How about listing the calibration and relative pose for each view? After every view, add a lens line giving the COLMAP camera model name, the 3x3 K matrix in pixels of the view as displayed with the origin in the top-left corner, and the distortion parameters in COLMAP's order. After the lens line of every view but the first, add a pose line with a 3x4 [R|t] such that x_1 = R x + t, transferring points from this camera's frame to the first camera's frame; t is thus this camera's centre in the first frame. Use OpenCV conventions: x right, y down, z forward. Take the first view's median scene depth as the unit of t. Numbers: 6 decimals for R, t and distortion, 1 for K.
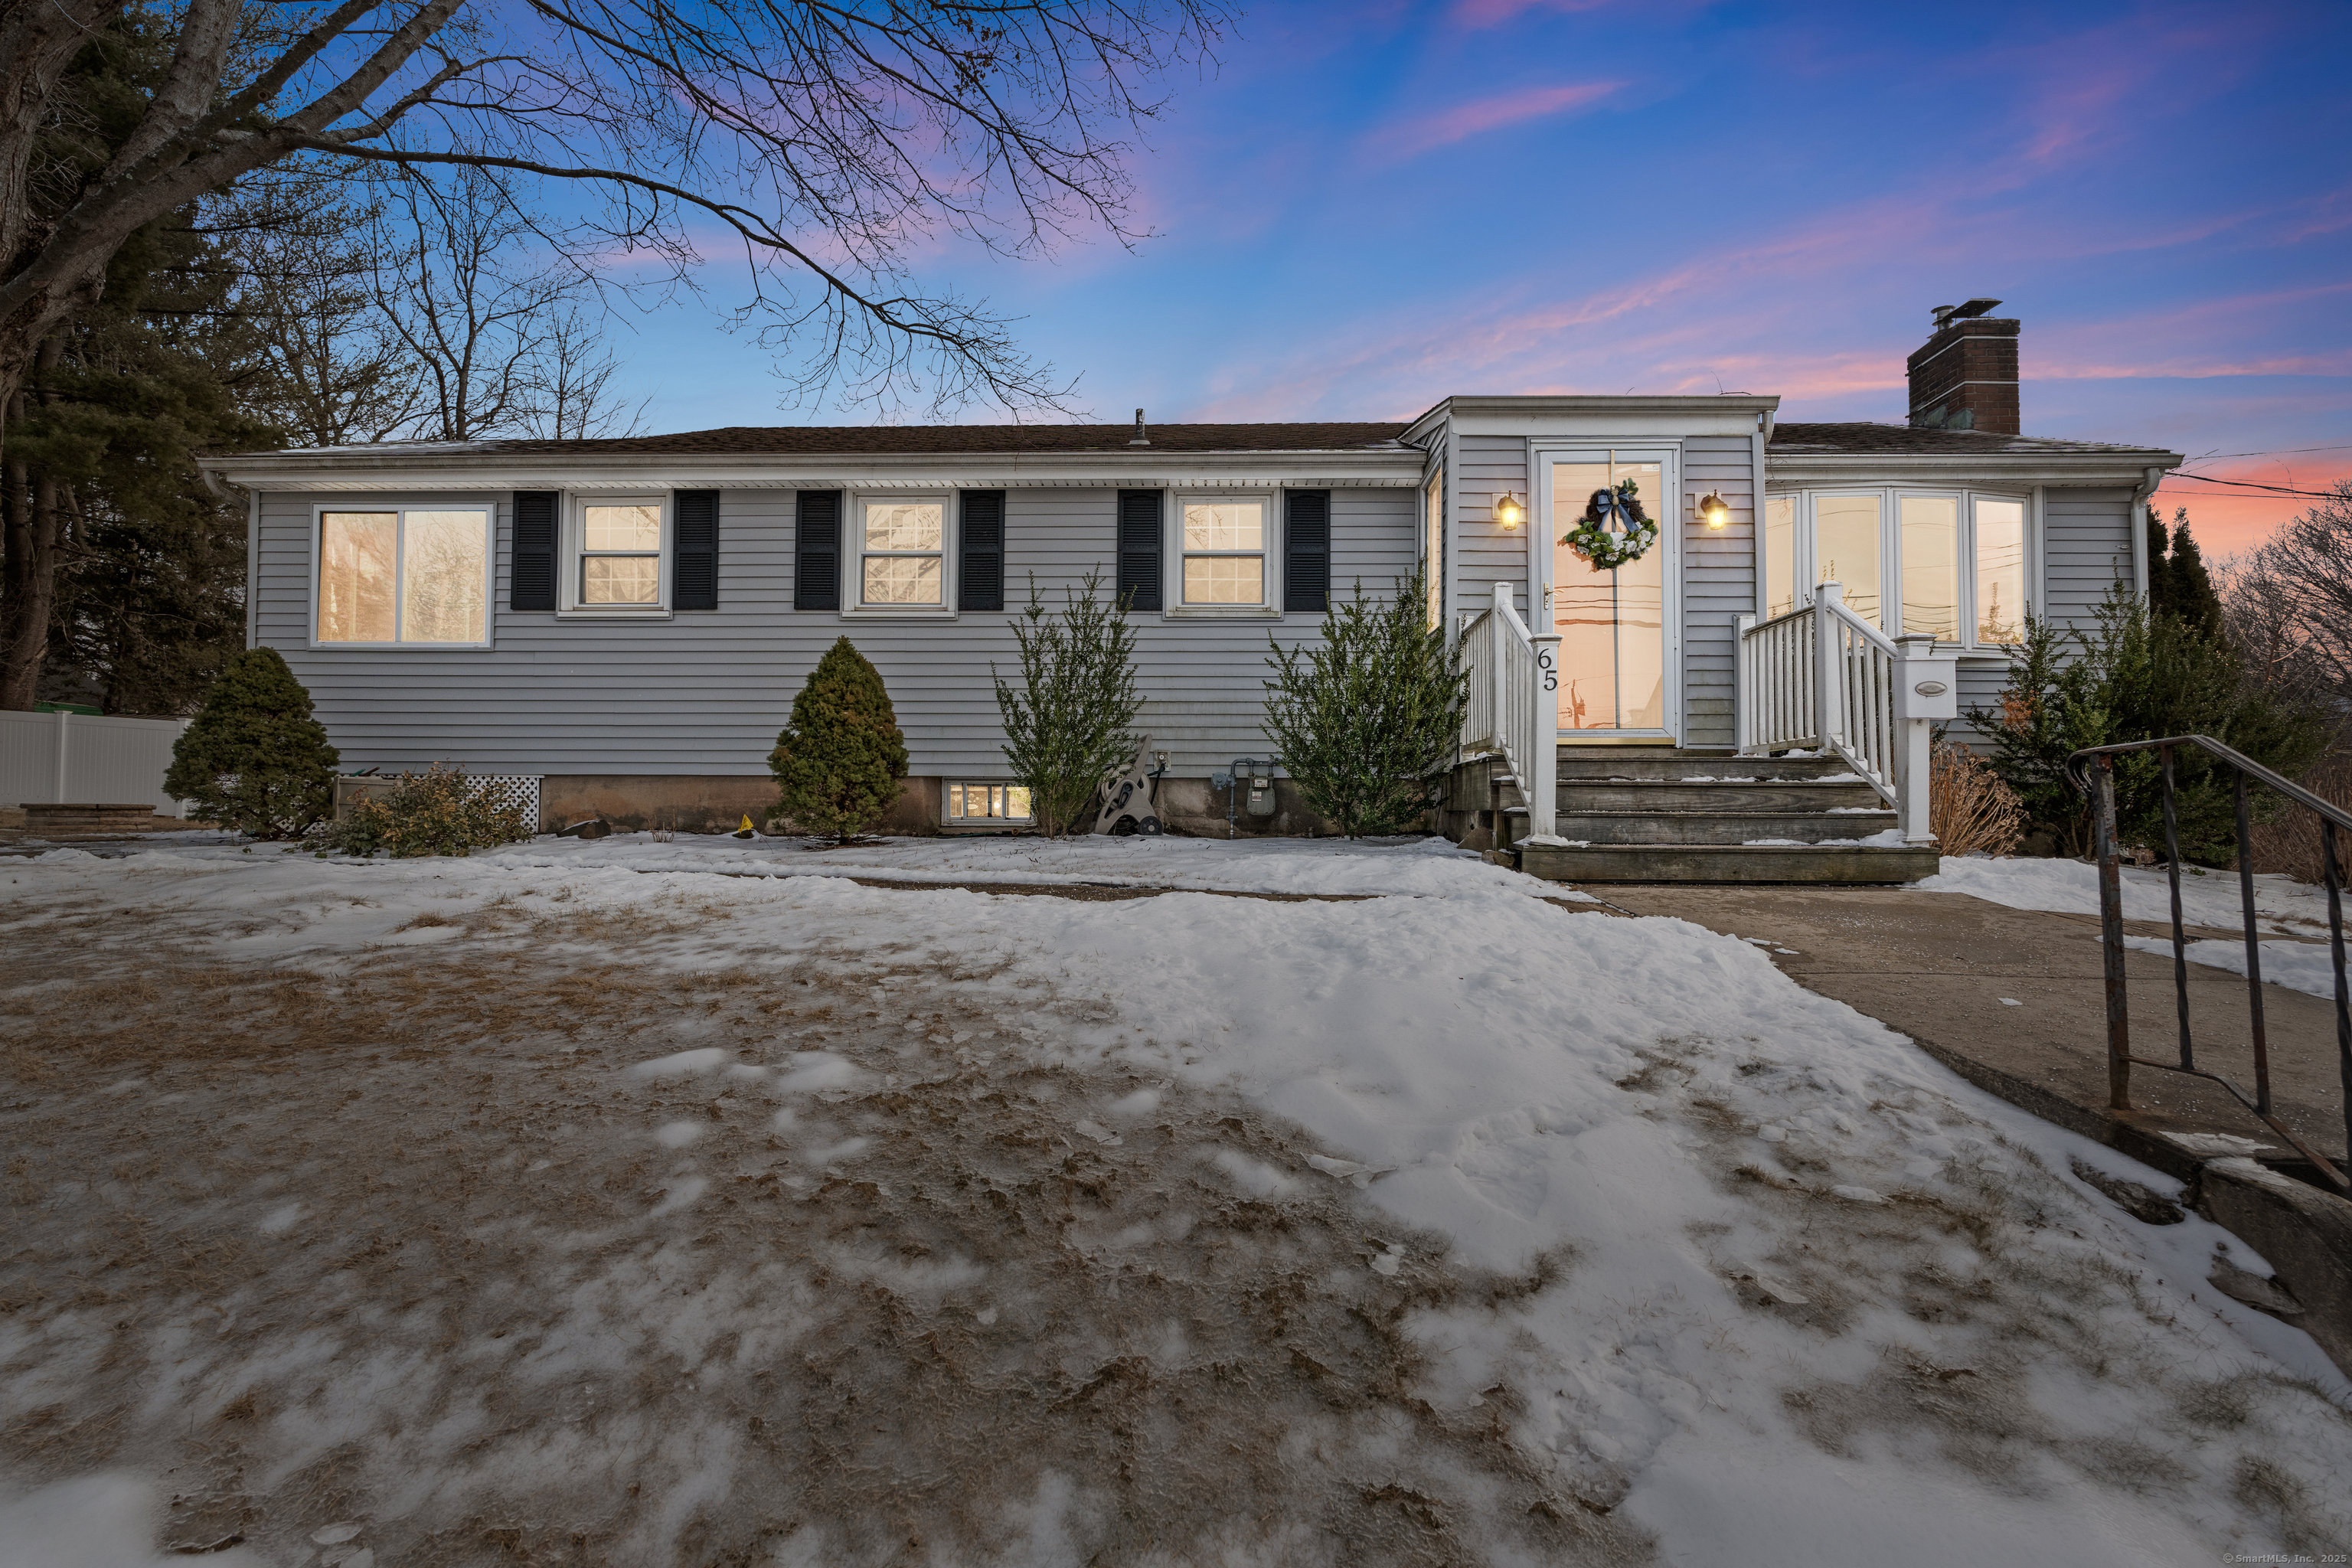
lens RADIAL K [[1142.4, 0, 1179.3], [0, 1142.4, 806.4], [0, 0, 1]] dist [-0.003979, -0.000650]
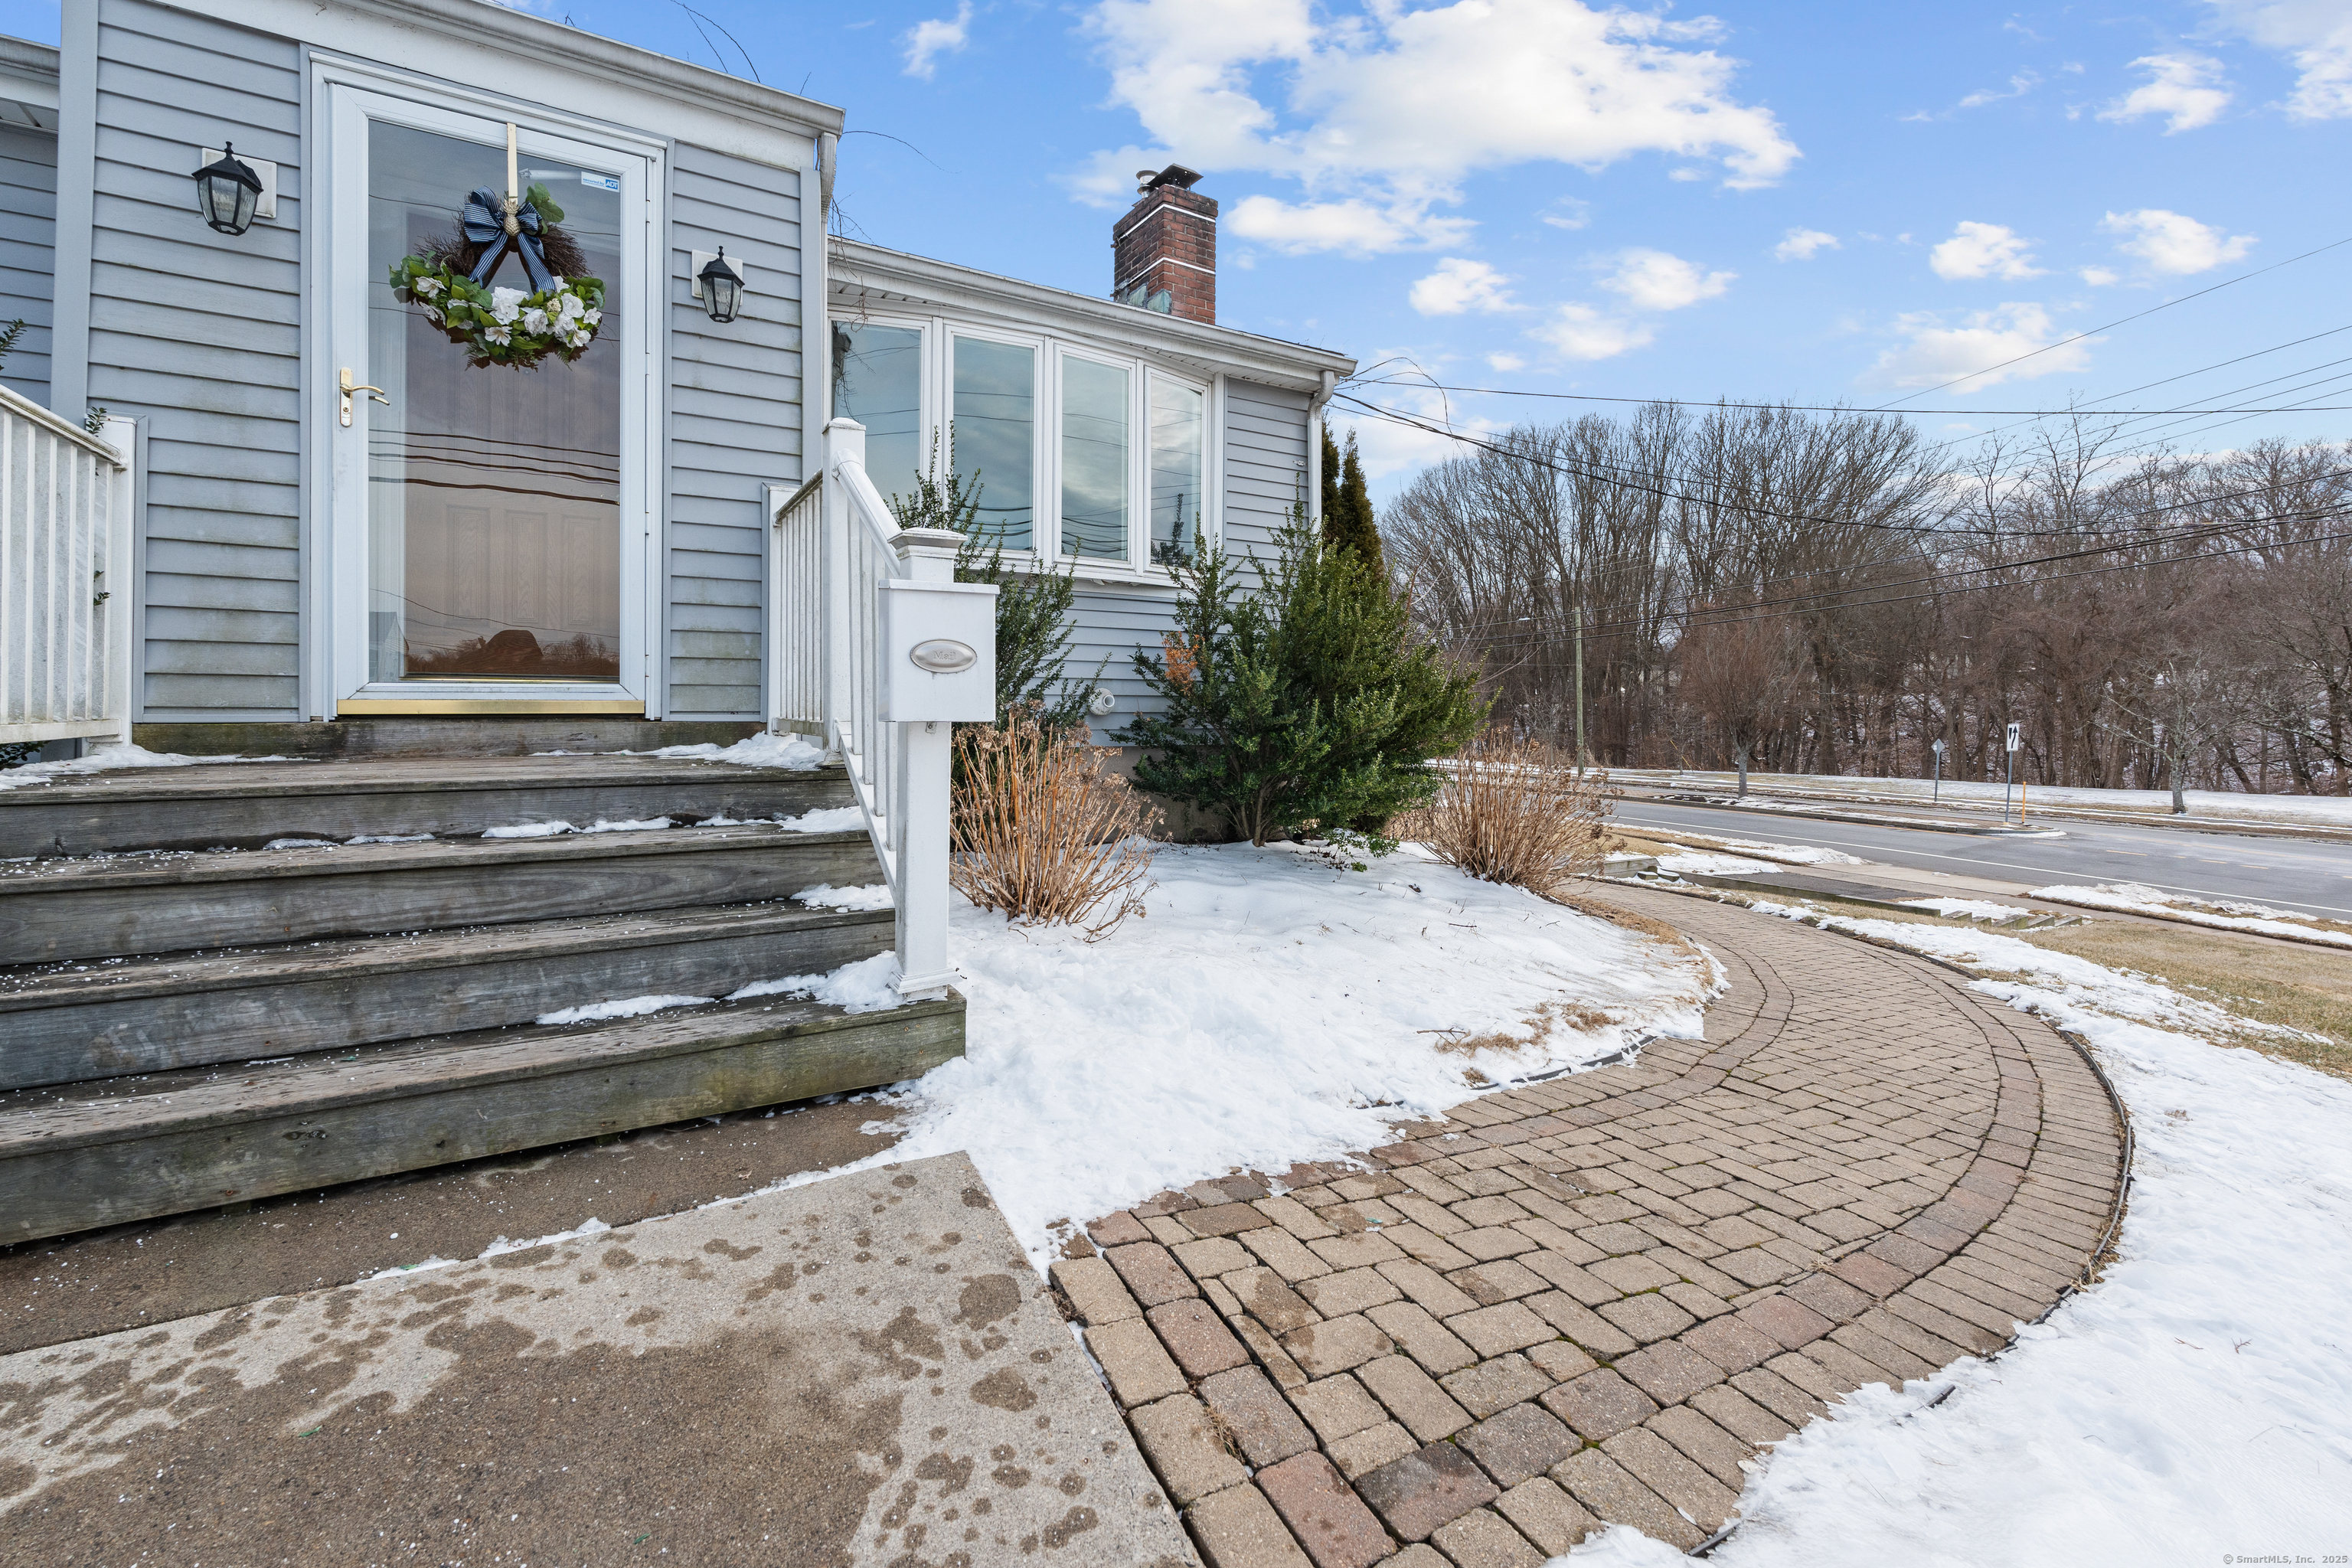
lens RADIAL K [[1046.3, 0, 1180.5], [0, 1046.3, 799.5], [0, 0, 1]] dist [-0.003221, -0.000361]
pose [[0.839118, -0.048591, 0.541775, 0.340051], [-0.007827, 0.994821, 0.101345, -0.059352], [-0.543894, -0.089281, 0.834391, 0.399152]]
